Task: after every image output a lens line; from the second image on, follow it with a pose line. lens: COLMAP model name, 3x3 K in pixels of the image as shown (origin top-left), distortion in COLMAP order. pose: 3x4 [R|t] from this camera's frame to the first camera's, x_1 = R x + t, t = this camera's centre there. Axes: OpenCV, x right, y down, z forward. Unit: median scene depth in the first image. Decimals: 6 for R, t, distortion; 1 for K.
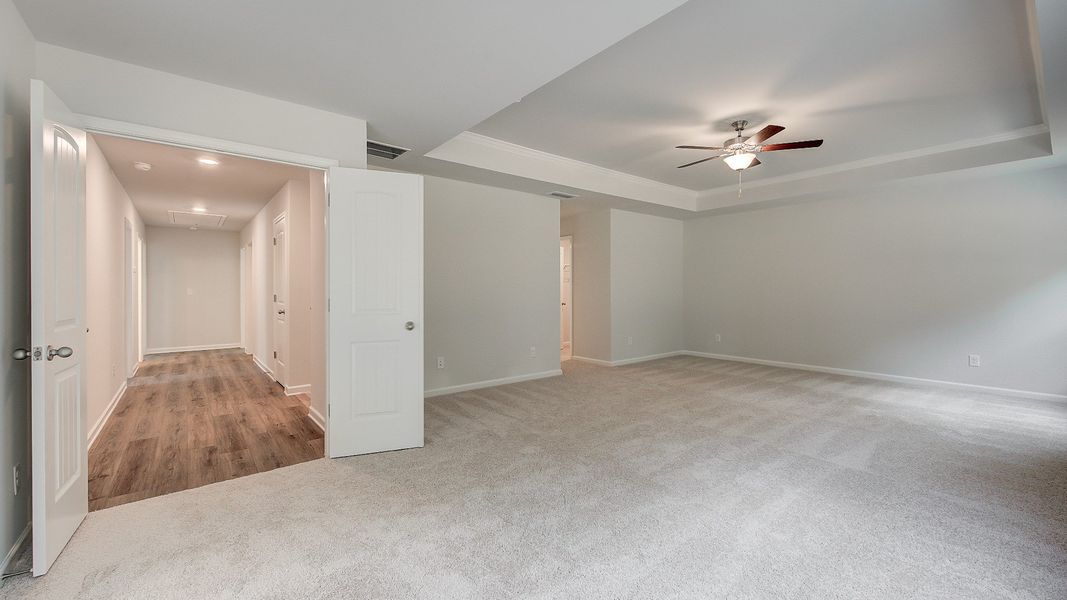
lens RADIAL K [[436.5, 0, 563.0], [0, 436.5, 291.7], [0, 0, 1]] dist [0.003597, 0.000104]
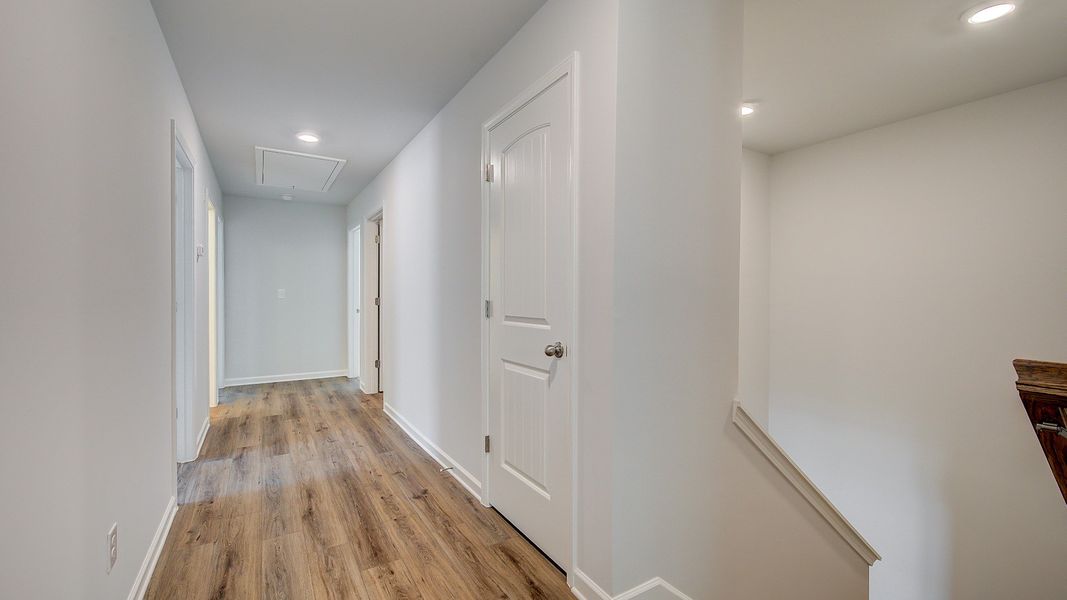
lens RADIAL K [[436.5, 0, 535.1], [0, 436.5, 304.8], [0, 0, 1]] dist [0.003597, 0.000104]
pose [[0.988328, 0.010852, -0.151956, -0.425197], [-0.008708, 0.999853, 0.014769, 0.003822], [0.152094, -0.013273, 0.988277, 0.460333]]
